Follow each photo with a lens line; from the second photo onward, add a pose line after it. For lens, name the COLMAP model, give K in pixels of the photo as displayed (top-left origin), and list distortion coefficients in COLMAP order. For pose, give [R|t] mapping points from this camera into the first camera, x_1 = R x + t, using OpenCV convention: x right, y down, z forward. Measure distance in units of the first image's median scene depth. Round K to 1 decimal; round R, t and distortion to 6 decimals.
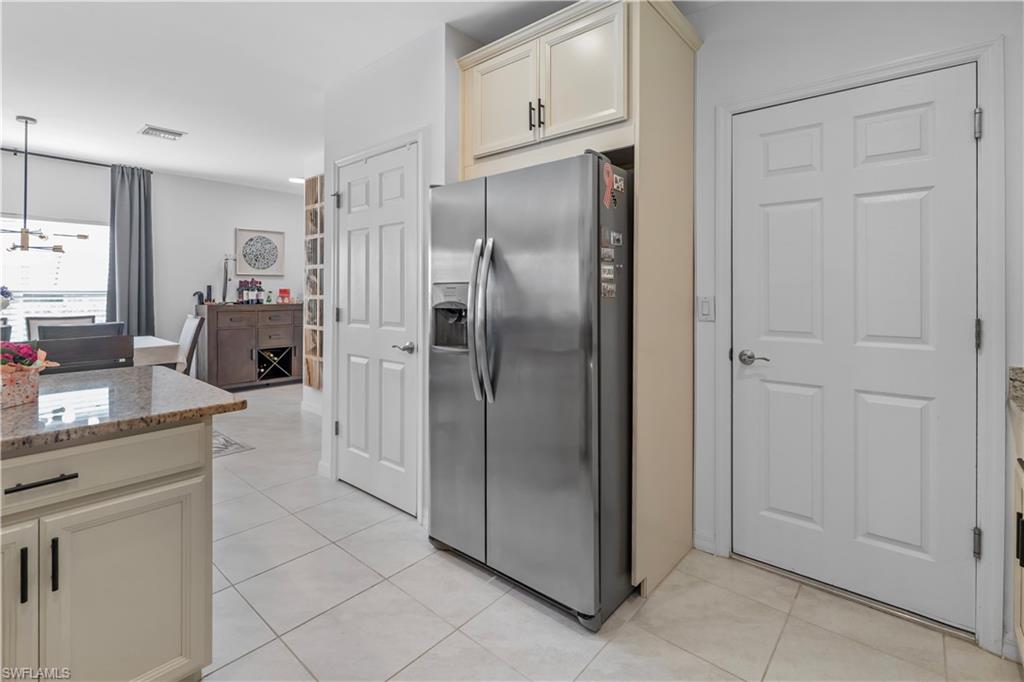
lens RADIAL K [[472.6, 0, 512.3], [0, 472.6, 290.3], [0, 0, 1]] dist [-0.002468, 0.000189]
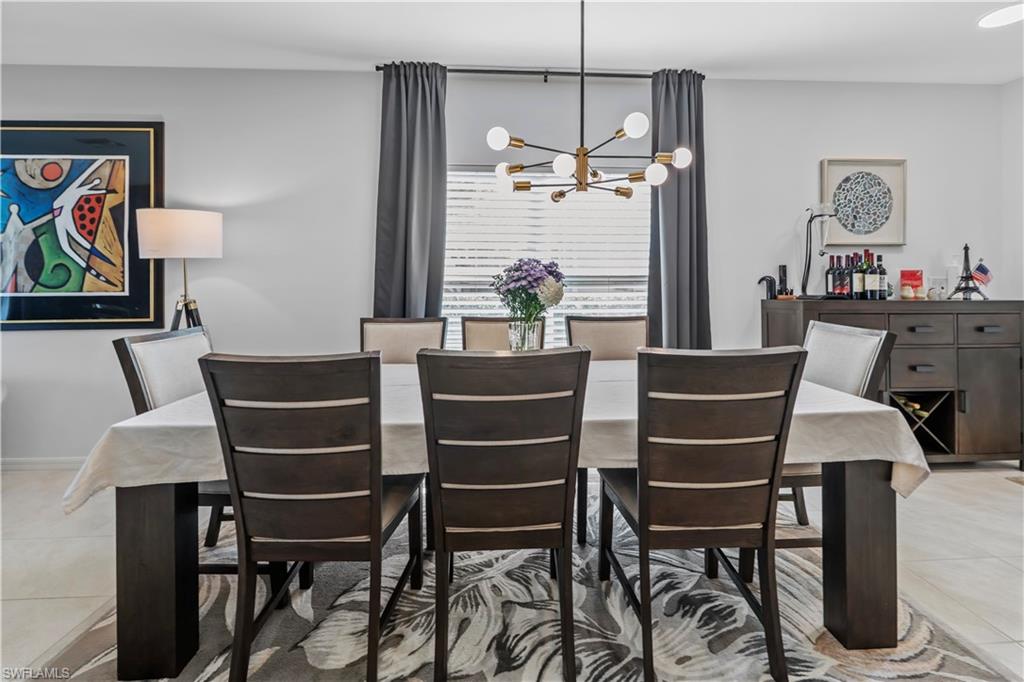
lens RADIAL K [[472.6, 0, 506.0], [0, 472.6, 282.1], [0, 0, 1]] dist [-0.002468, 0.000189]
pose [[0.685162, -0.008582, -0.728340, -0.918786], [0.007182, 0.999962, -0.005027, 0.020704], [0.728355, -0.001787, 0.685197, 0.745830]]
